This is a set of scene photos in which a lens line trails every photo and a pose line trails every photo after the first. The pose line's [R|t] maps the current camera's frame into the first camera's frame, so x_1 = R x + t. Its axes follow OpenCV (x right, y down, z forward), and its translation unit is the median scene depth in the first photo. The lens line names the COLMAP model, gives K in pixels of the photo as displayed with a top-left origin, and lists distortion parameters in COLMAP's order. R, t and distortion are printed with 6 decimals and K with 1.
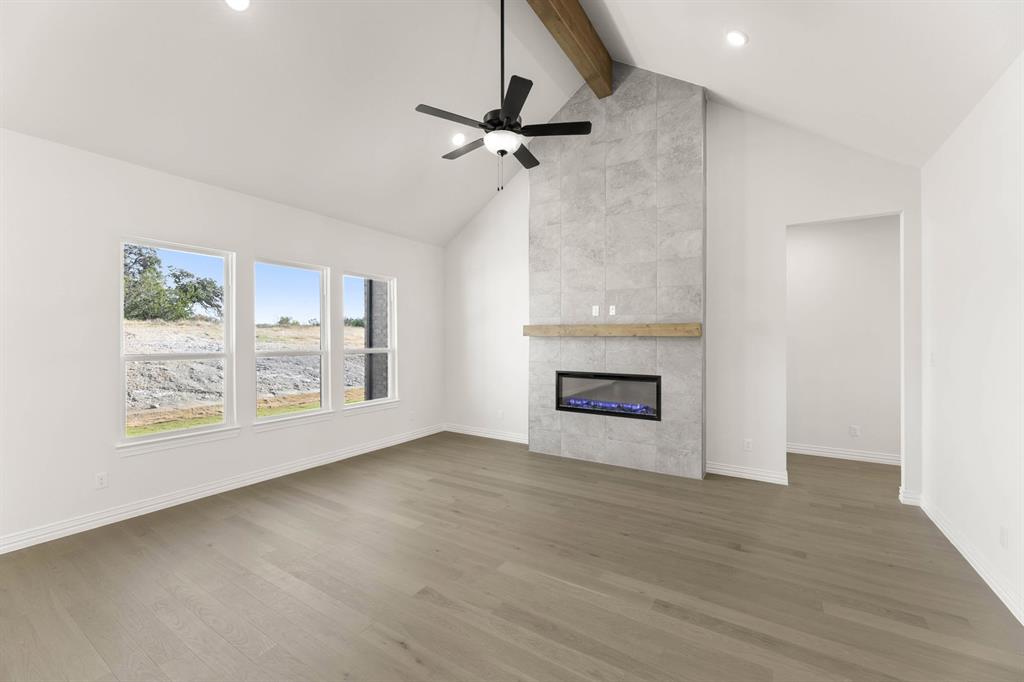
lens RADIAL K [[412.4, 0, 512.2], [0, 412.4, 339.6], [0, 0, 1]] dist [0.000350, 0.000132]
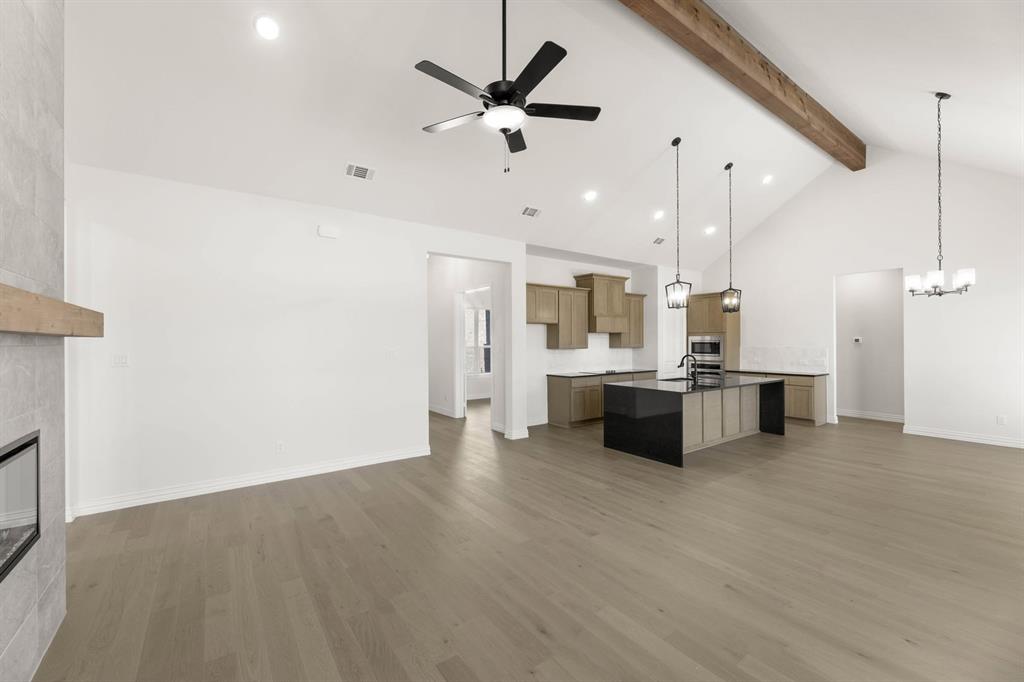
lens RADIAL K [[412.4, 0, 512.2], [0, 412.4, 339.6], [0, 0, 1]] dist [0.000350, 0.000132]
pose [[-0.929206, 0.005774, 0.369516, -0.358010], [0.006392, 0.999979, 0.000449, -0.000520], [-0.369506, 0.002779, -0.929224, 1.782298]]
